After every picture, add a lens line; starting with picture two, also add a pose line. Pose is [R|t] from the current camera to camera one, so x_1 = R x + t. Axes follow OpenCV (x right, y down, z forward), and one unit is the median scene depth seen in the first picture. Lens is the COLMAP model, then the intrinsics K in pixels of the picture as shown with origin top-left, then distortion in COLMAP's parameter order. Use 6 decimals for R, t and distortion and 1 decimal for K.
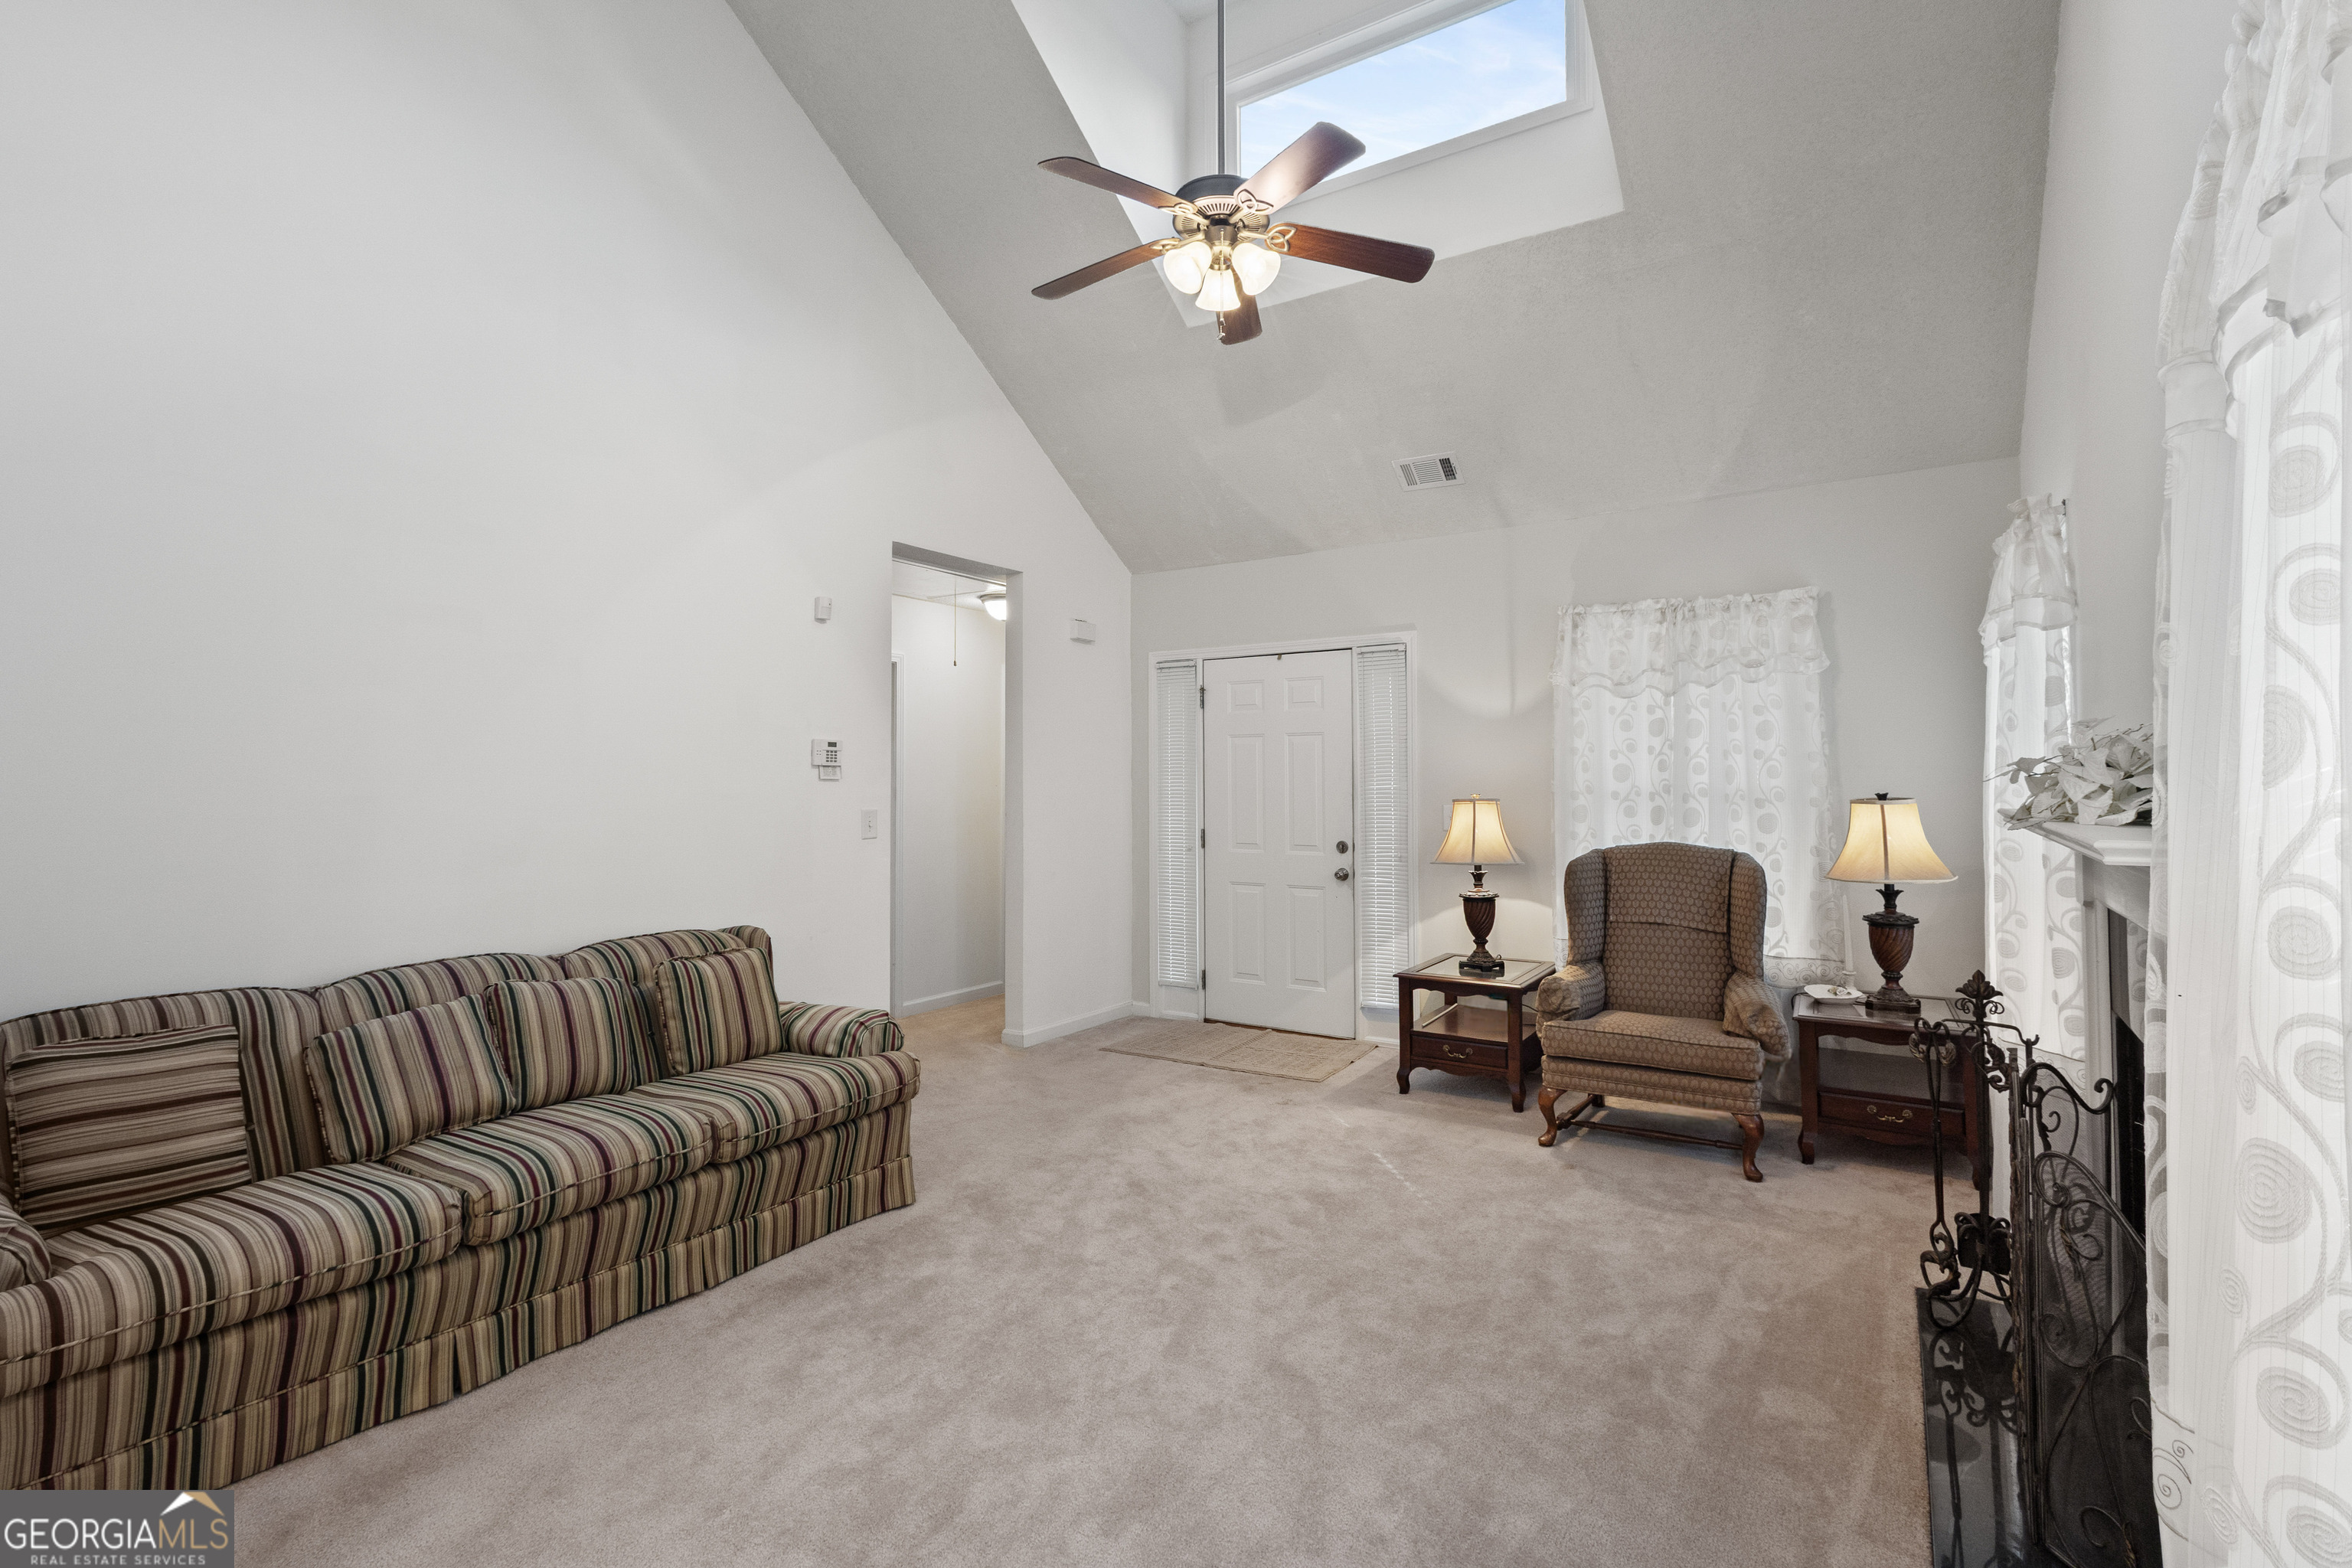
lens RADIAL K [[1081.3, 0, 1168.6], [0, 1081.3, 759.0], [0, 0, 1]] dist [0.000224, -0.000182]
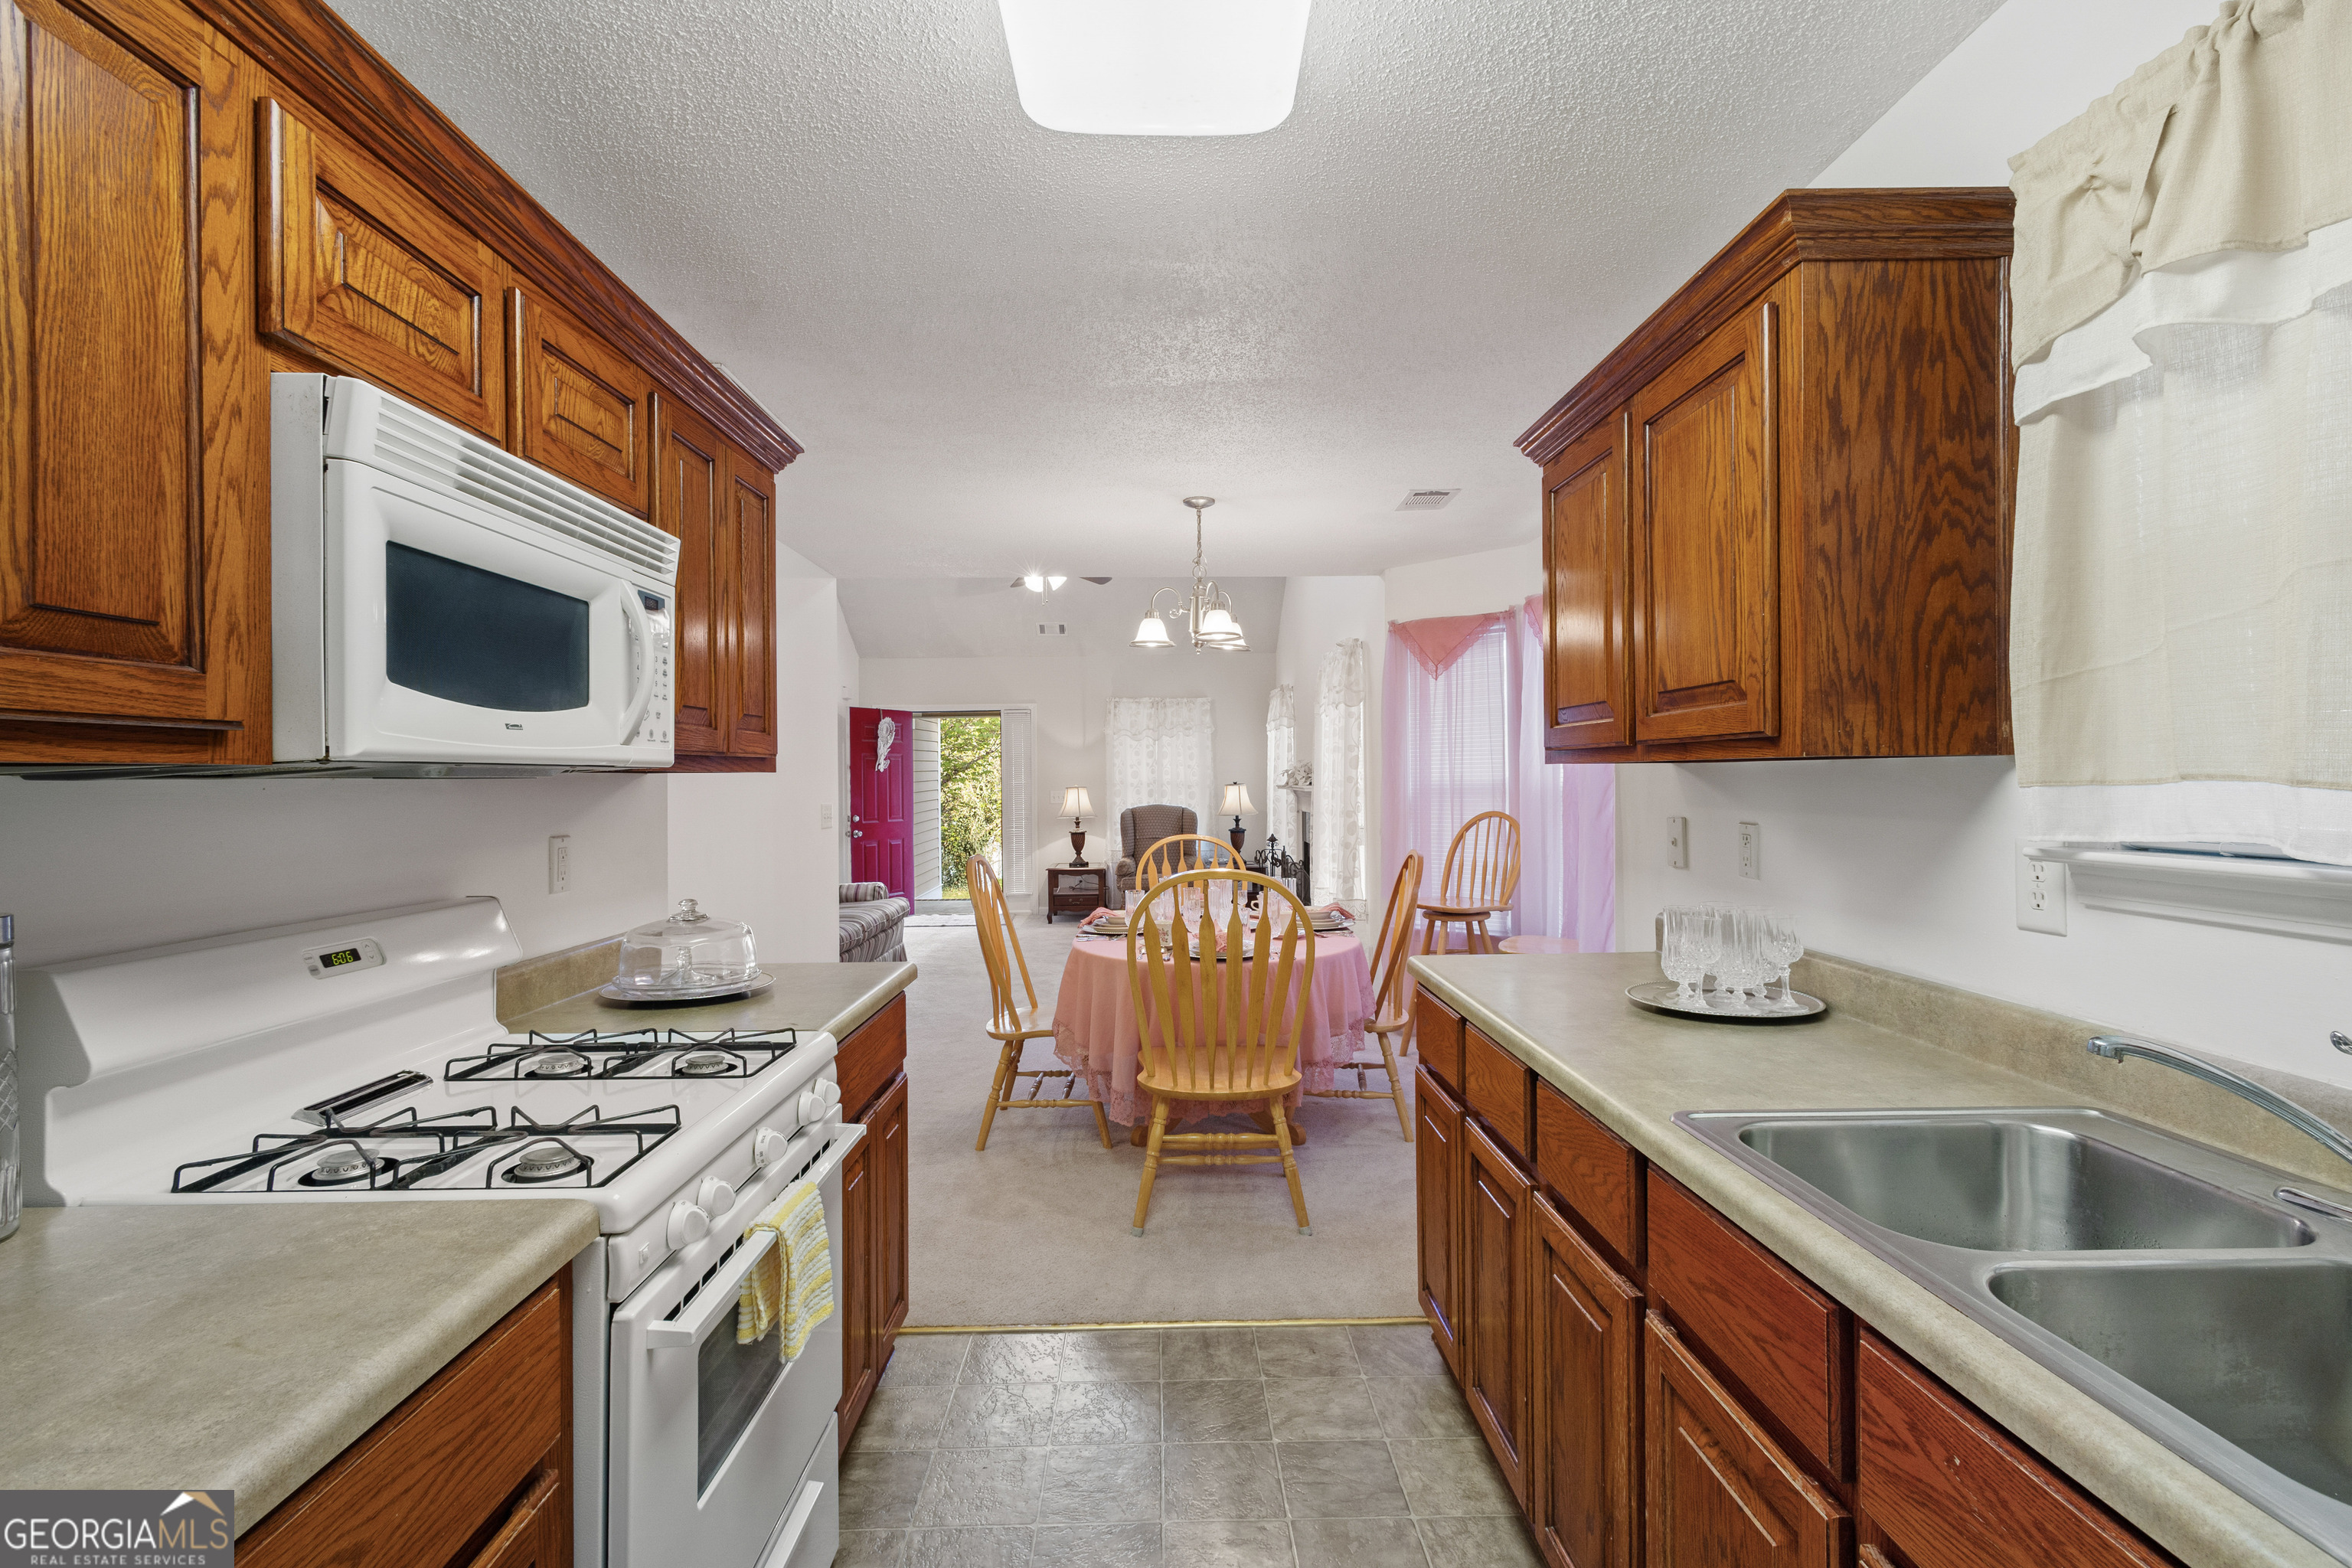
lens RADIAL K [[1081.3, 0, 1173.9], [0, 1081.3, 781.6], [0, 0, 1]] dist [0.000224, -0.000182]
pose [[0.833965, -0.006411, 0.551780, -0.762443], [-0.004138, 0.999832, 0.017872, -0.013334], [-0.551801, -0.017188, 0.833798, -0.924607]]
